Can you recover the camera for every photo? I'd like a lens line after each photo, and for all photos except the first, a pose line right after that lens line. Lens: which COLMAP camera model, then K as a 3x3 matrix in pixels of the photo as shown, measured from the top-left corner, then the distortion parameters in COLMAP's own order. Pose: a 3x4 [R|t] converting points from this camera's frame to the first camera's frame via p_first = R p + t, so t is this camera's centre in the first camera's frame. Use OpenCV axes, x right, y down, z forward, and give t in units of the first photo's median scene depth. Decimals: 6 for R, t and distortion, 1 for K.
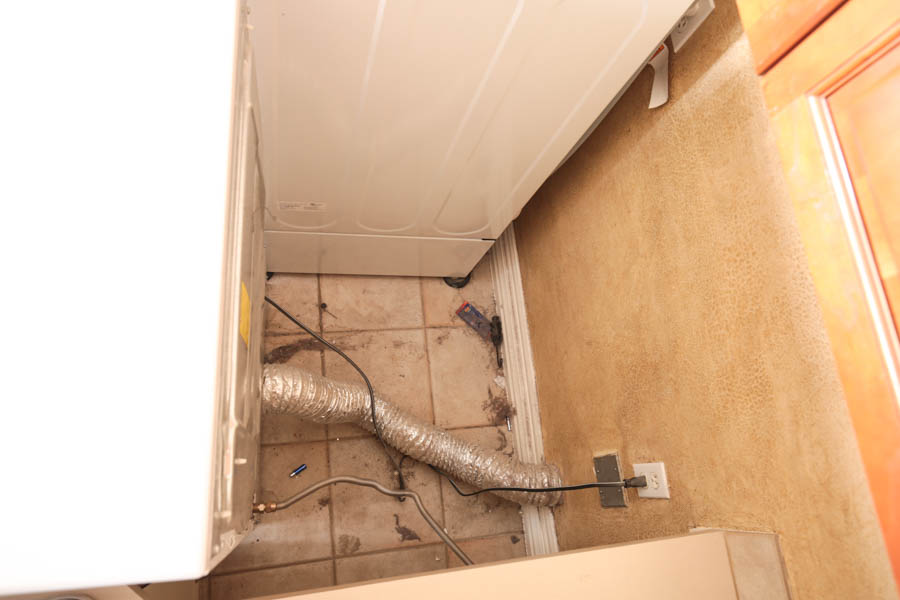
lens RADIAL K [[635.9, 0, 450.0], [0, 635.9, 300.0], [0, 0, 1]] dist [0.005836, 0.001987]
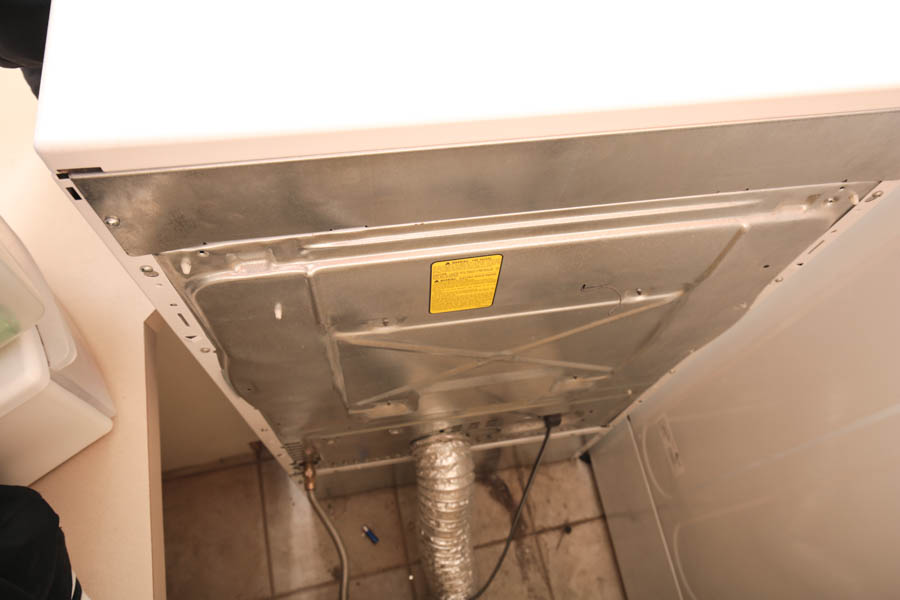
lens RADIAL K [[635.9, 0, 450.0], [0, 635.9, 300.0], [0, 0, 1]] dist [0.005836, 0.001987]
pose [[0.136925, 0.767078, -0.626772, 0.072493], [-0.958292, 0.262806, 0.112287, -0.016332], [0.250853, 0.585256, 0.771069, 0.170942]]
